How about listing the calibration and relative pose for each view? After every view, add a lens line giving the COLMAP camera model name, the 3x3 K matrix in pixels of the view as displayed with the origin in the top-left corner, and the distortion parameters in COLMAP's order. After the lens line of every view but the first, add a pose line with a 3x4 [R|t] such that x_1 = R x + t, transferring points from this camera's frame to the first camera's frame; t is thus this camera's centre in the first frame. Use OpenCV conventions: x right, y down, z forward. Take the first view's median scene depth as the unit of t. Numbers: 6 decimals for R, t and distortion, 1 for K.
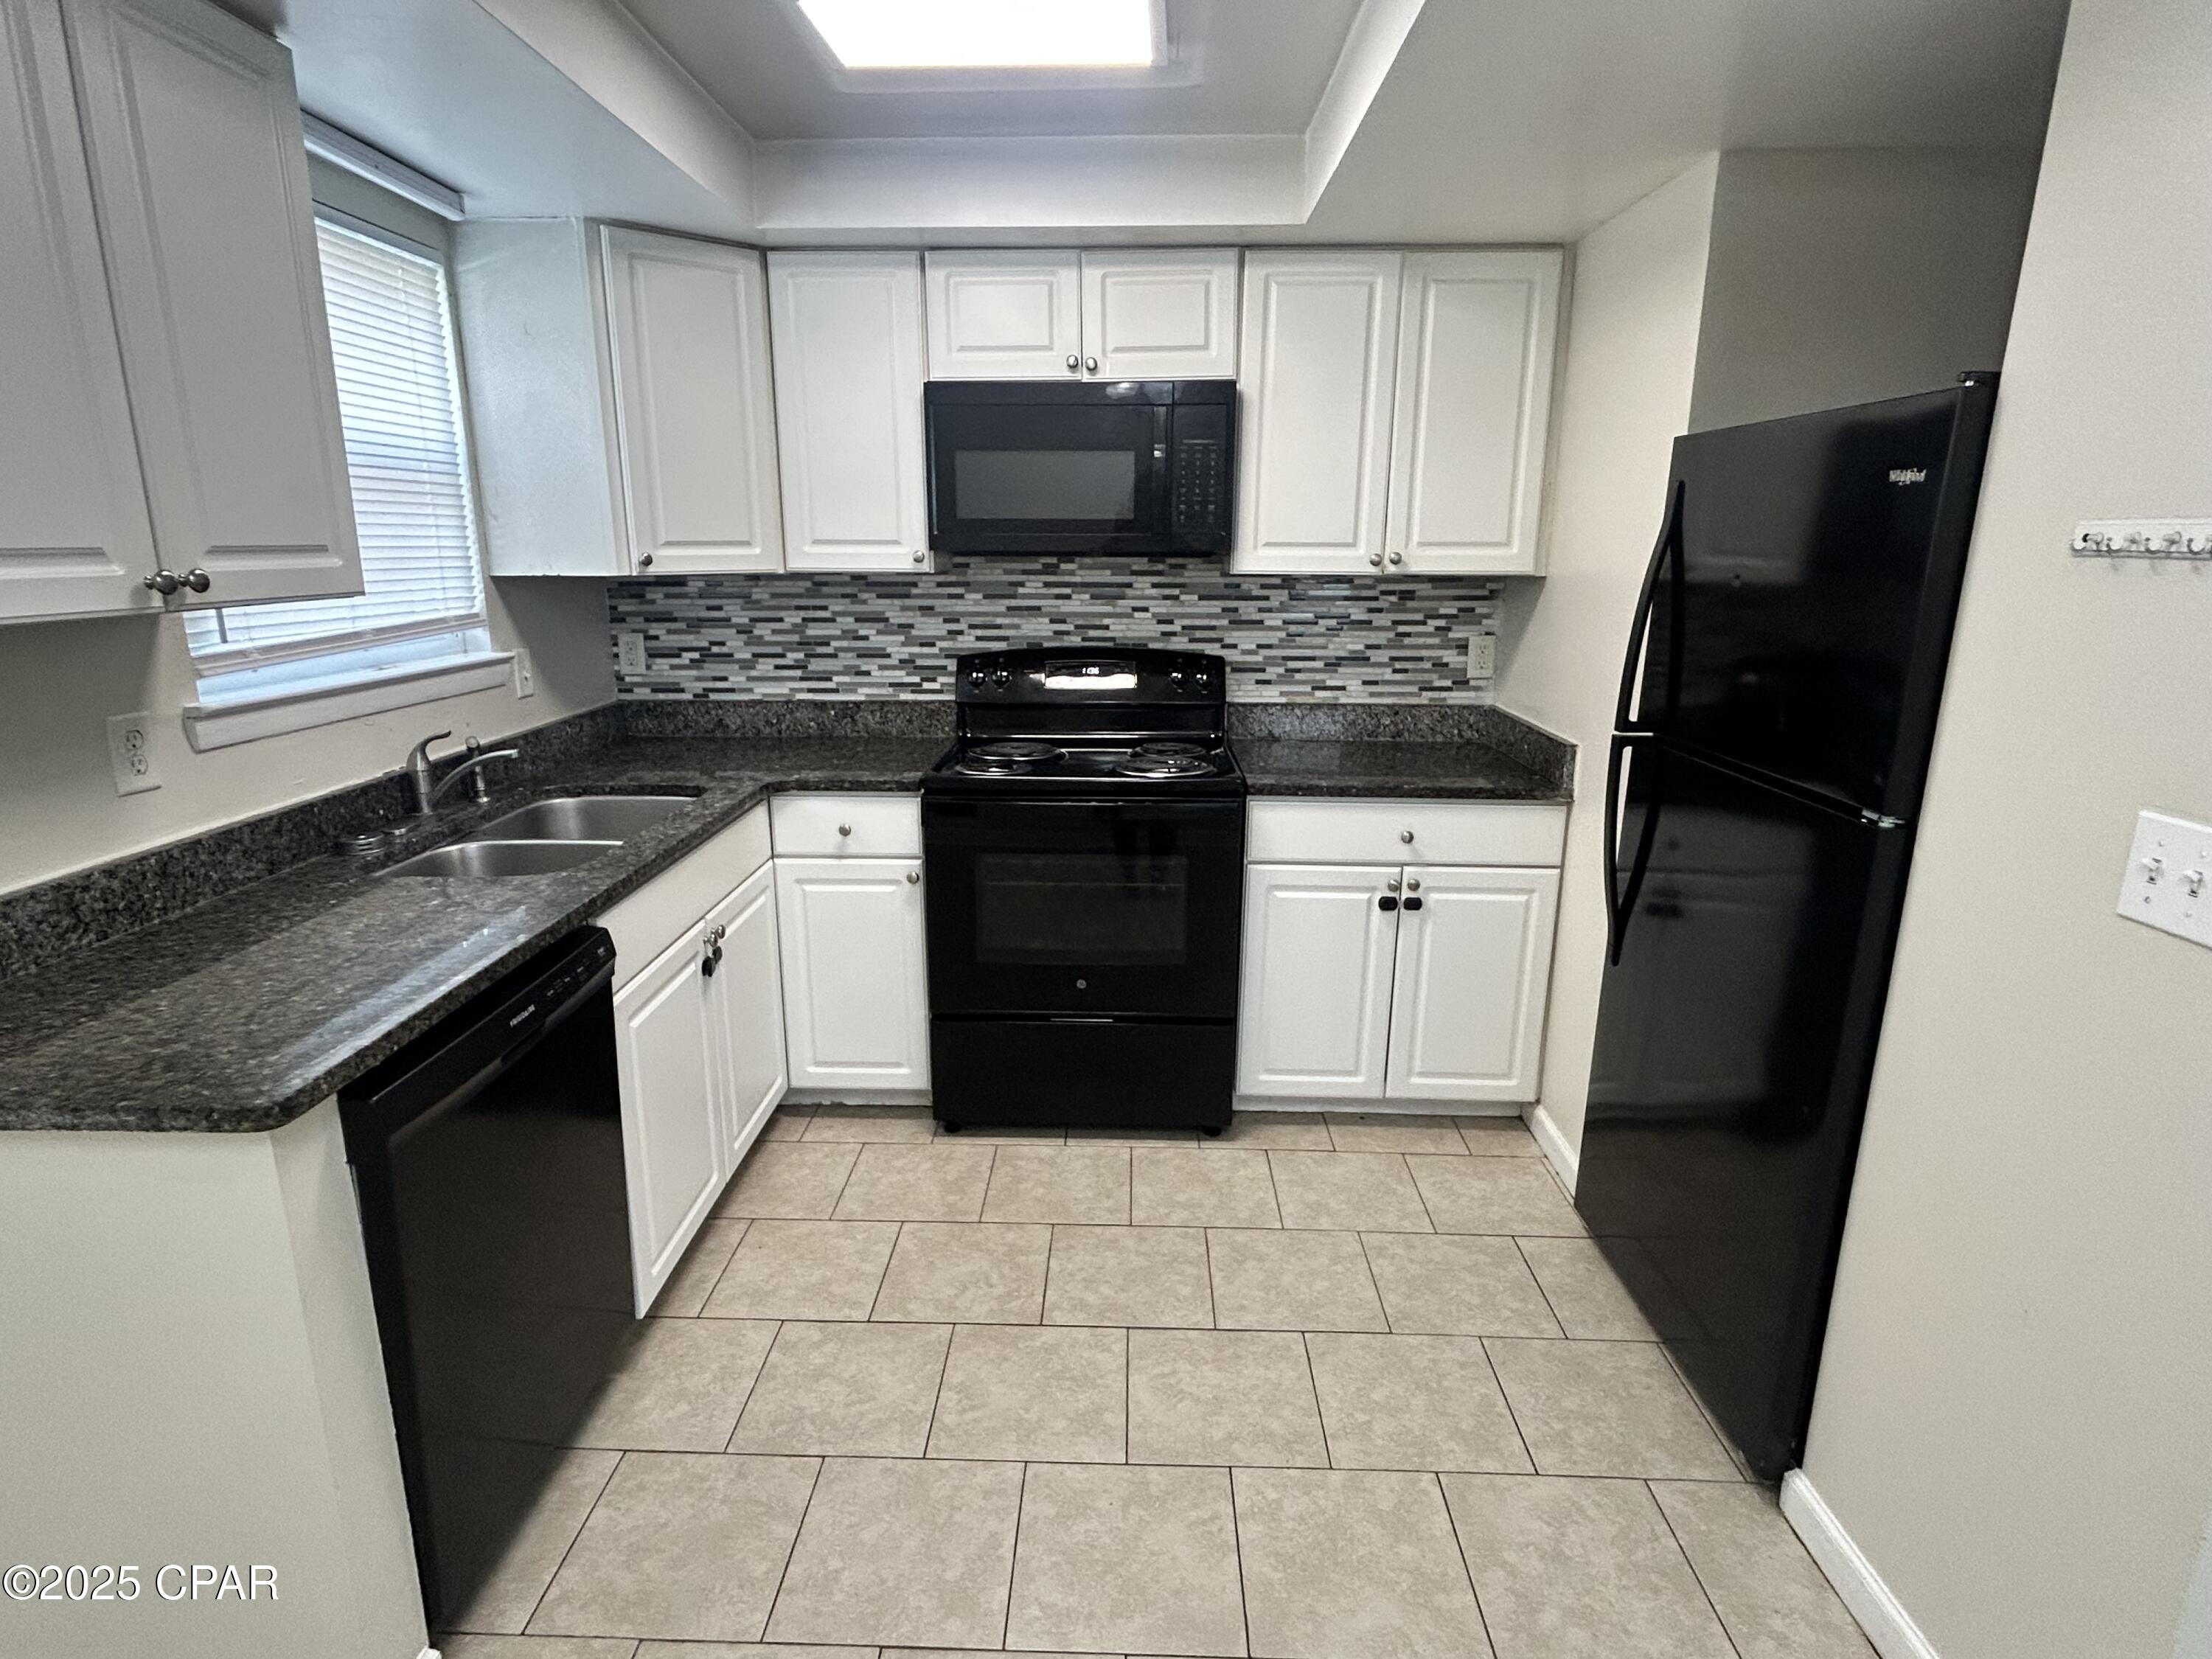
lens RADIAL K [[1147.6, 0, 1100.4], [0, 1147.6, 827.8], [0, 0, 1]] dist [-0.003499, -0.001736]
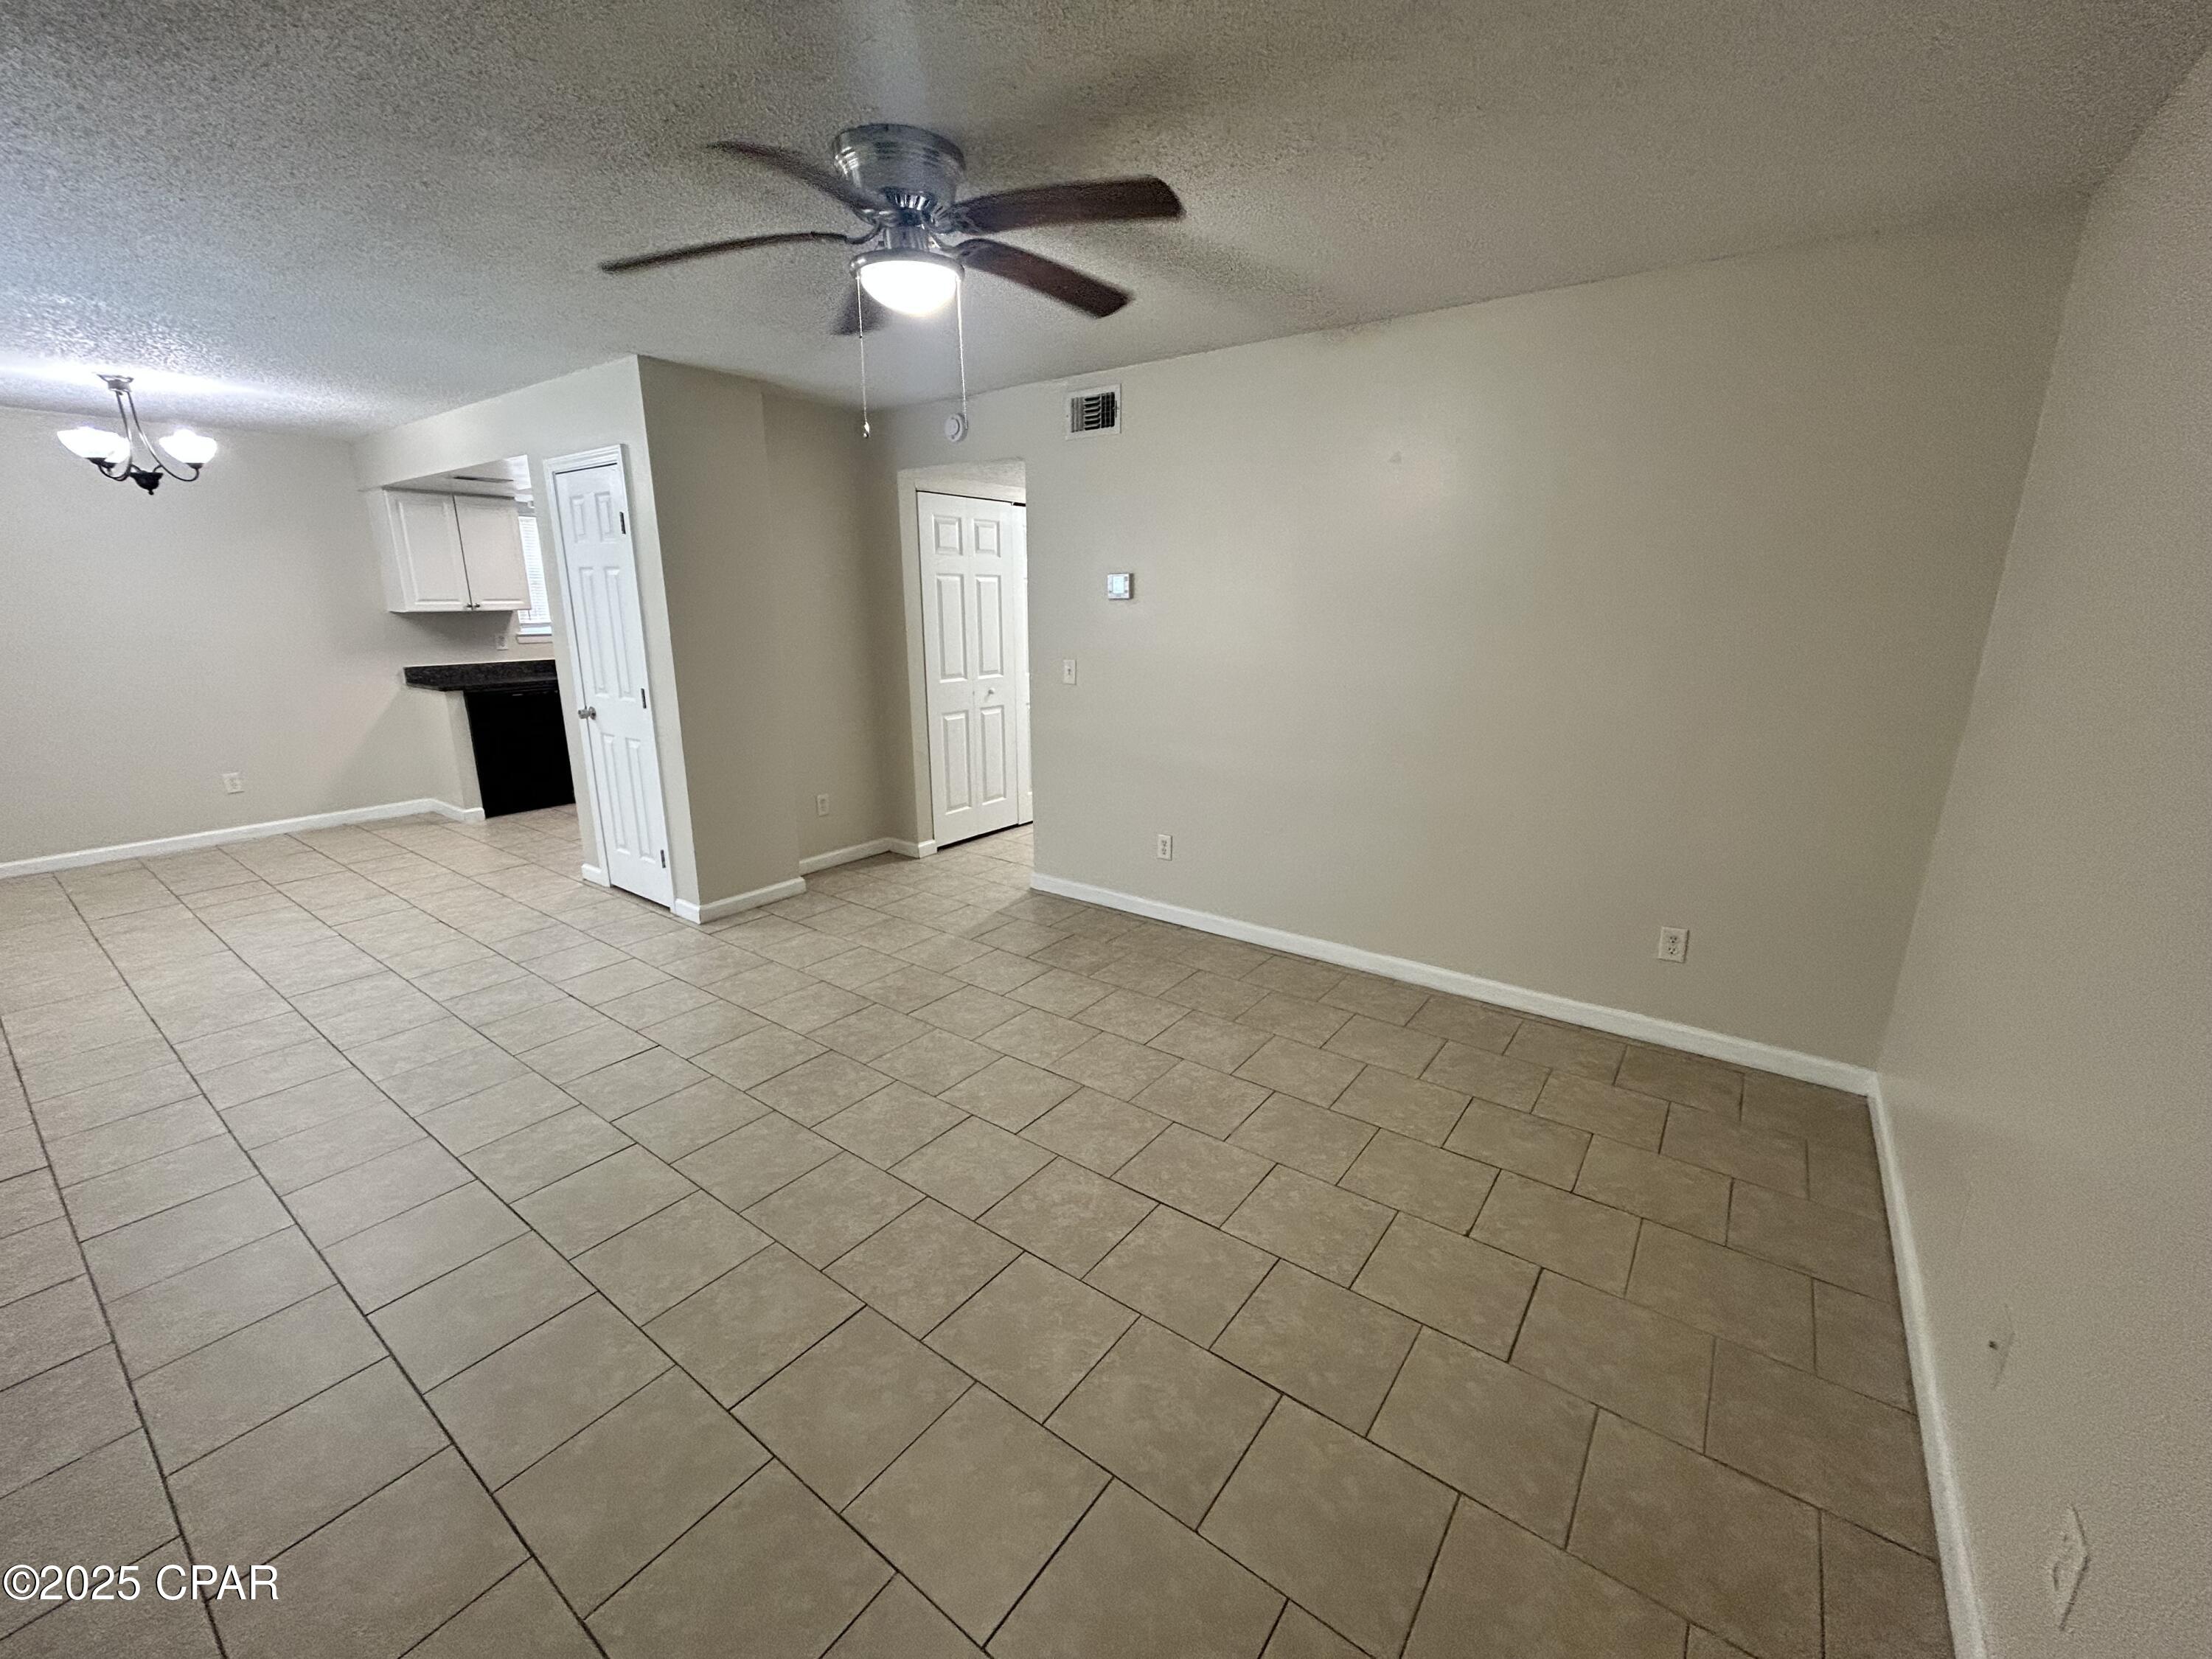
lens RADIAL K [[894.7, 0, 1106.5], [0, 894.7, 826.5], [0, 0, 1]] dist [0.001120, 0.000213]
pose [[0.820828, 0.142318, -0.553161, 2.096882], [-0.137028, 0.989244, 0.051180, 0.099620], [0.554495, 0.033789, 0.831501, -0.431018]]
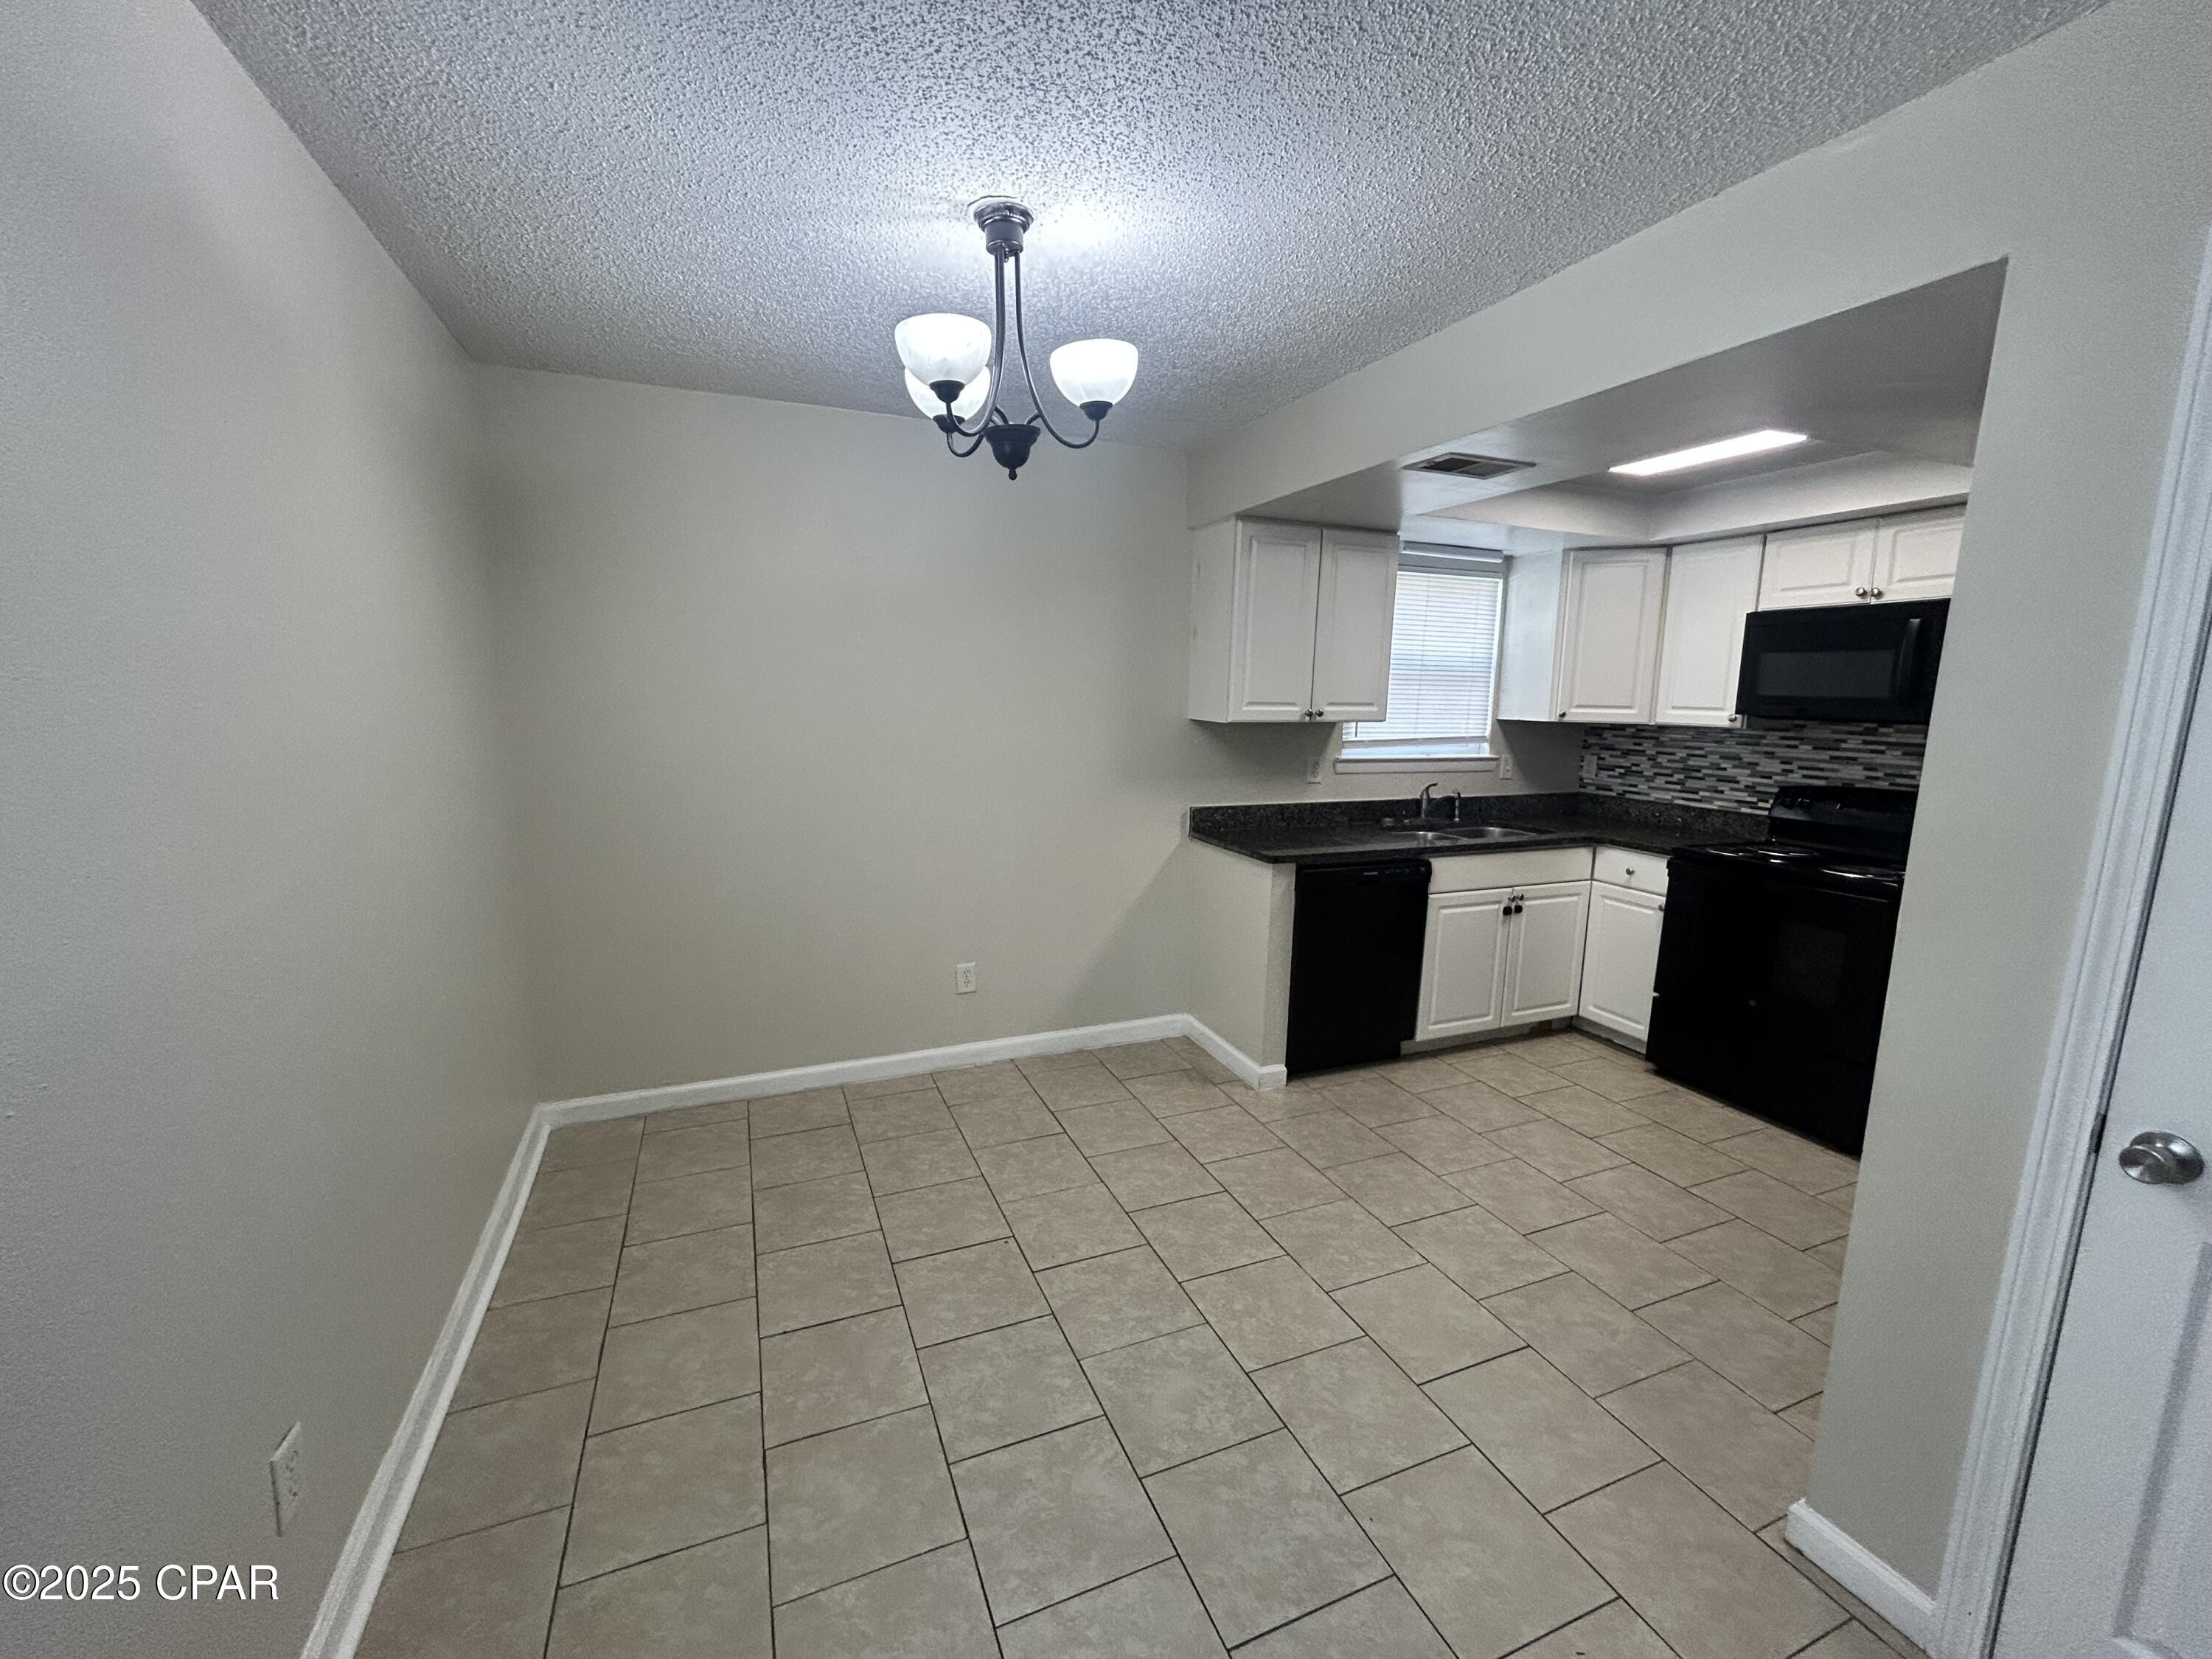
lens RADIAL K [[894.7, 0, 1099.9], [0, 894.7, 832.3], [0, 0, 1]] dist [0.001120, 0.000213]
pose [[0.408951, 0.152455, -0.899731, 0.626418], [-0.238607, 0.969510, 0.055826, 0.057434], [0.880810, 0.191852, 0.432859, -0.281602]]
